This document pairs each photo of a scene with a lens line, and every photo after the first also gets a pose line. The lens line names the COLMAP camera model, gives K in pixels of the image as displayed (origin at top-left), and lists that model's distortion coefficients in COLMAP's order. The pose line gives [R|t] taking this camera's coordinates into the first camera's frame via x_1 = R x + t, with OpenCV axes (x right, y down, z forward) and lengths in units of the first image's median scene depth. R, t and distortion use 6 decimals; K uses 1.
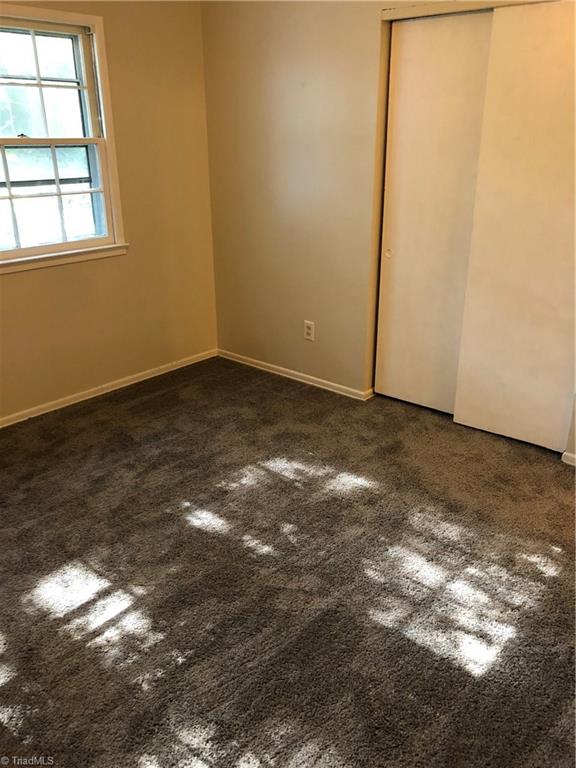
lens RADIAL K [[626.9, 0, 288.0], [0, 626.9, 384.0], [0, 0, 1]] dist [-0.015679, -0.018208]
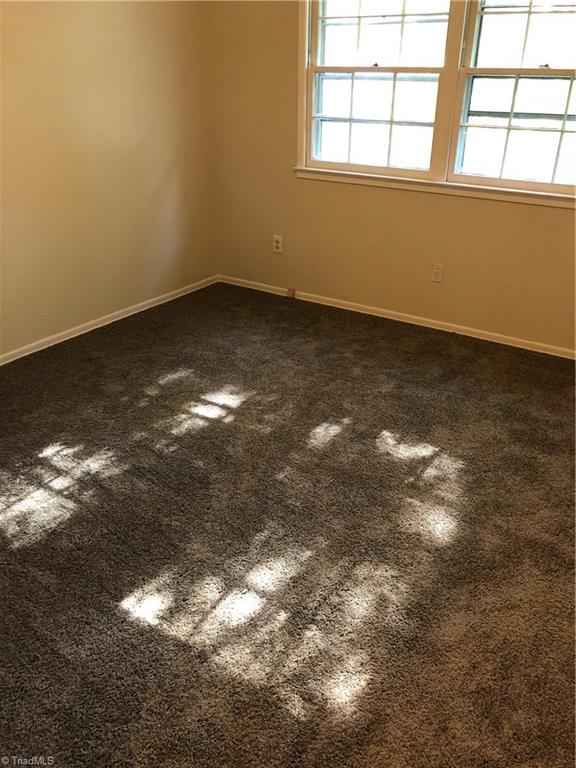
lens RADIAL K [[614.9, 0, 288.0], [0, 614.9, 384.0], [0, 0, 1]] dist [0.074348, -0.080758]
pose [[0.121852, 0.455993, -0.881602, 0.690685], [-0.370382, 0.844951, 0.385843, -0.224202], [0.920852, 0.279514, 0.271850, 0.545567]]
